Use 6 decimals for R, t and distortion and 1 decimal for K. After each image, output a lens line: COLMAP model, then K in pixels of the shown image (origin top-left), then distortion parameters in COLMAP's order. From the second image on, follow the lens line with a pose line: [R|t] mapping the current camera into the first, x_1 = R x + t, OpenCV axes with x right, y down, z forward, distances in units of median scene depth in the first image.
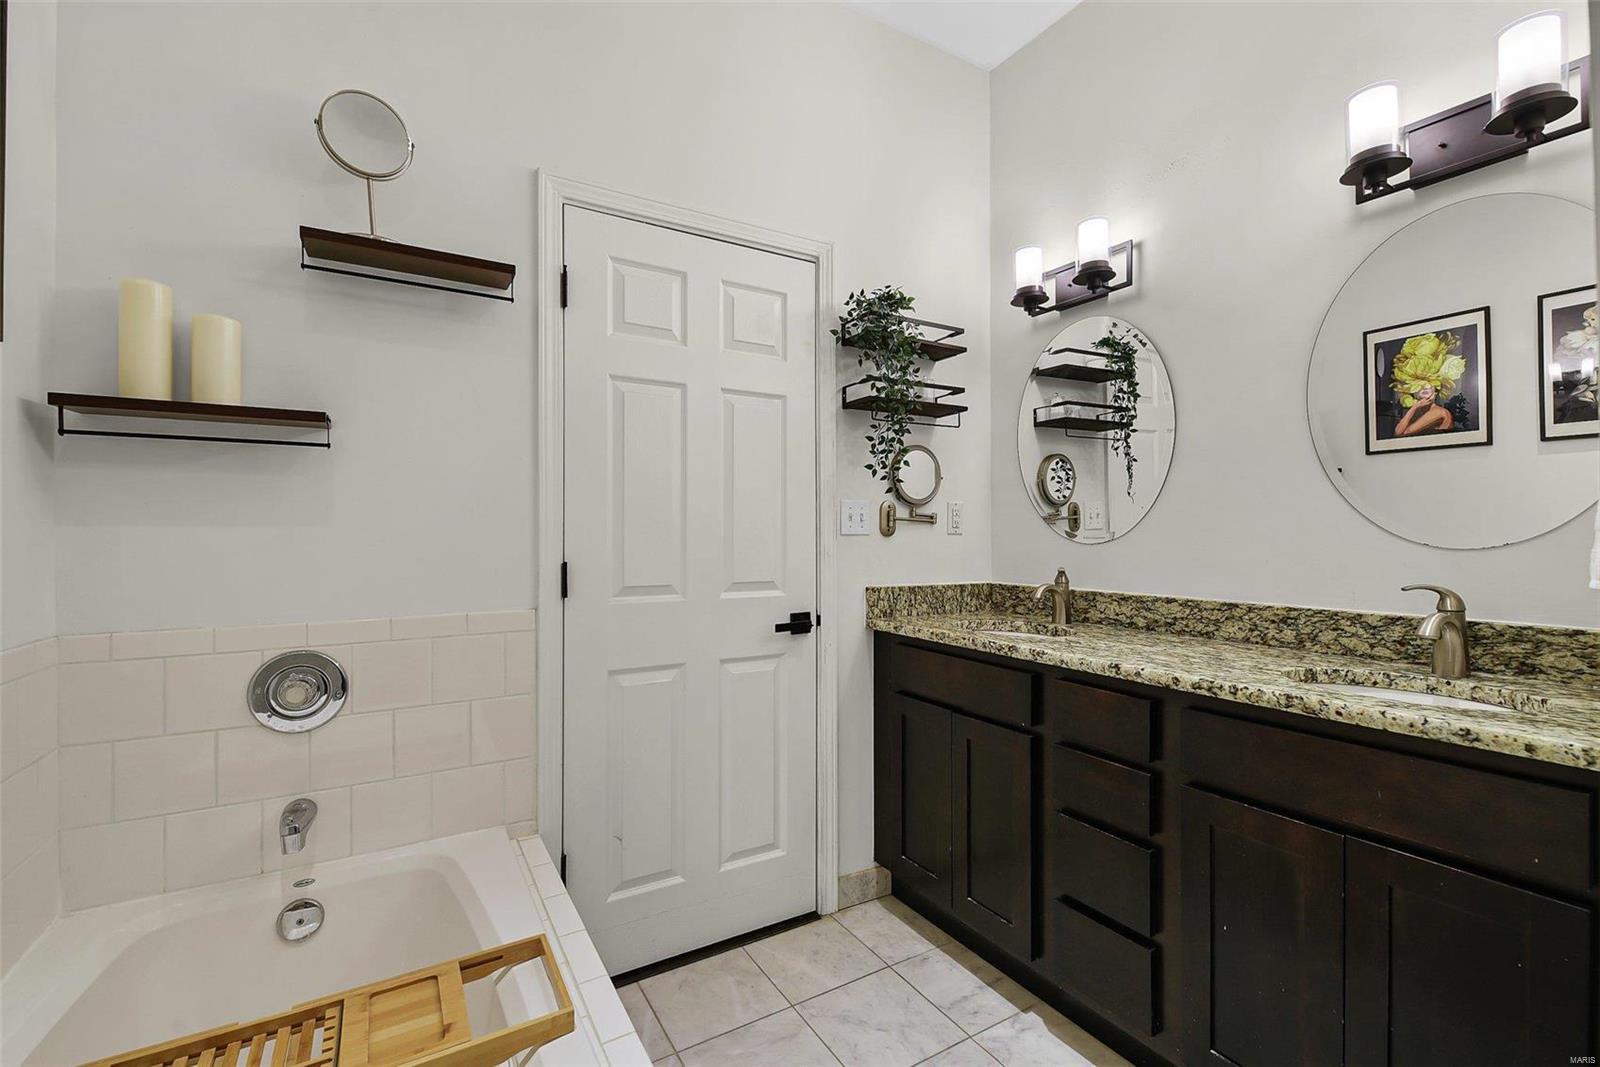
lens RADIAL K [[703.6, 0, 773.6], [0, 703.6, 534.2], [0, 0, 1]] dist [-0.014550, -0.000134]
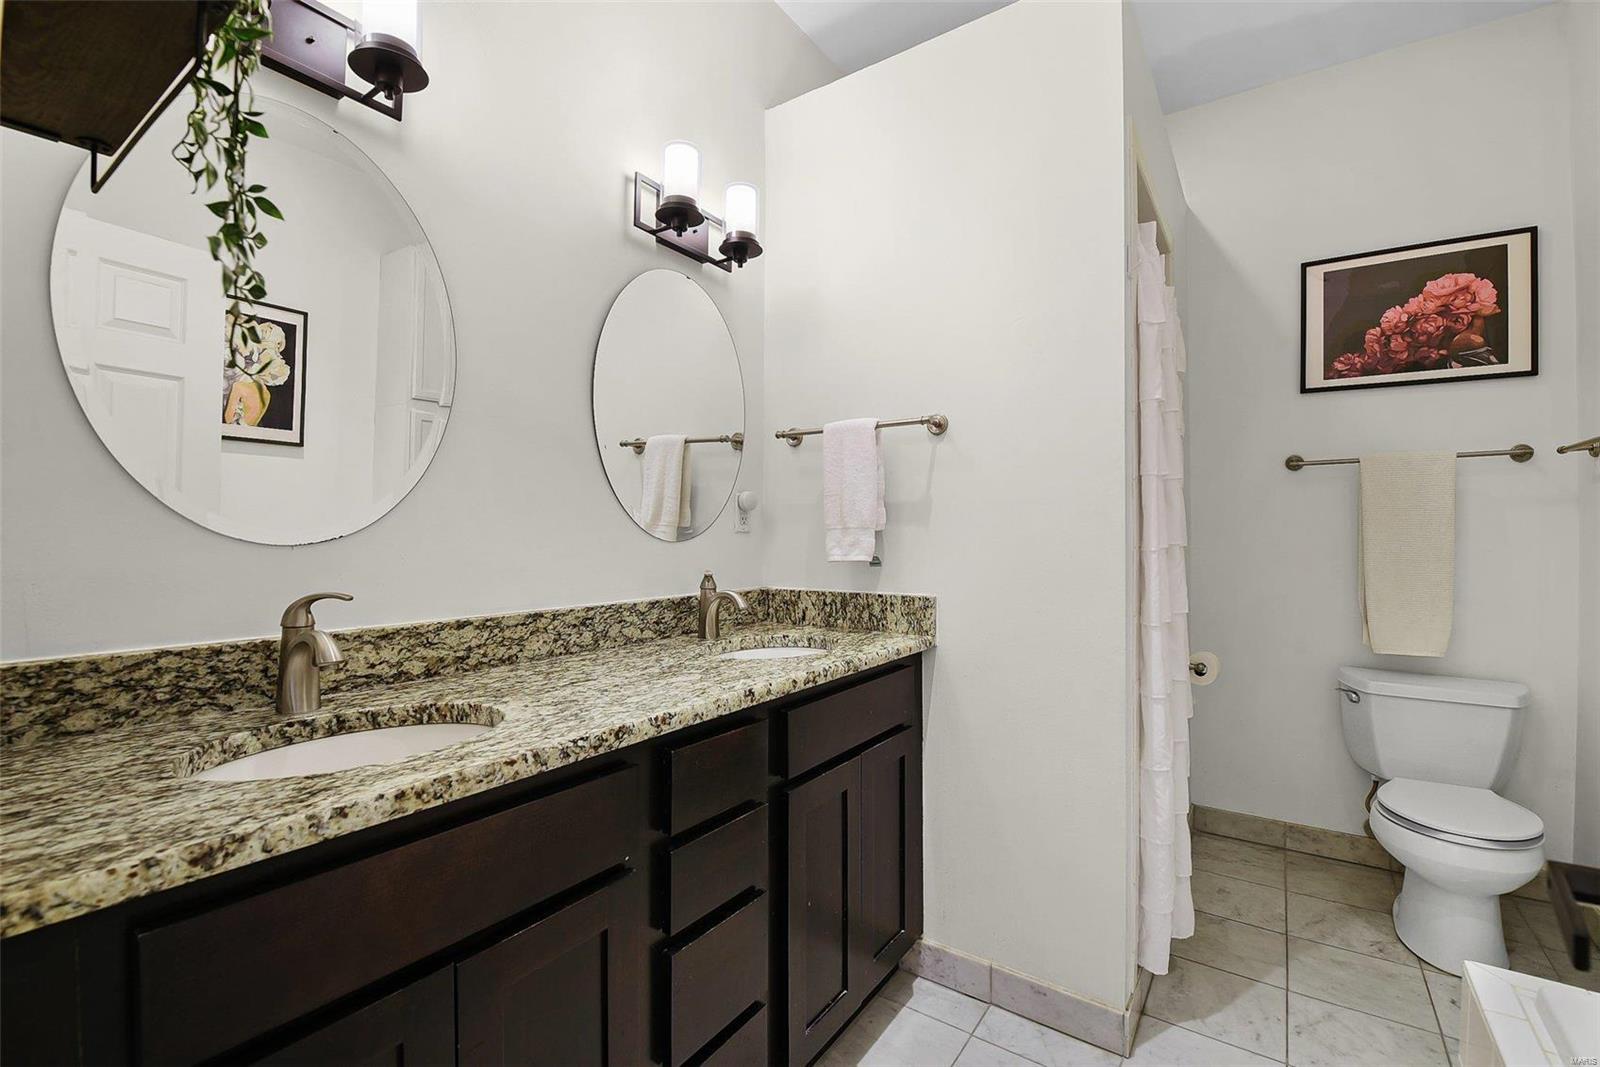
lens RADIAL K [[703.6, 0, 773.6], [0, 703.6, 534.2], [0, 0, 1]] dist [-0.014550, -0.000134]
pose [[-0.428551, 0.002926, 0.903513, -0.204387], [0.002558, 0.999995, -0.002025, 0.008788], [-0.903514, 0.001443, -0.428556, 1.101834]]
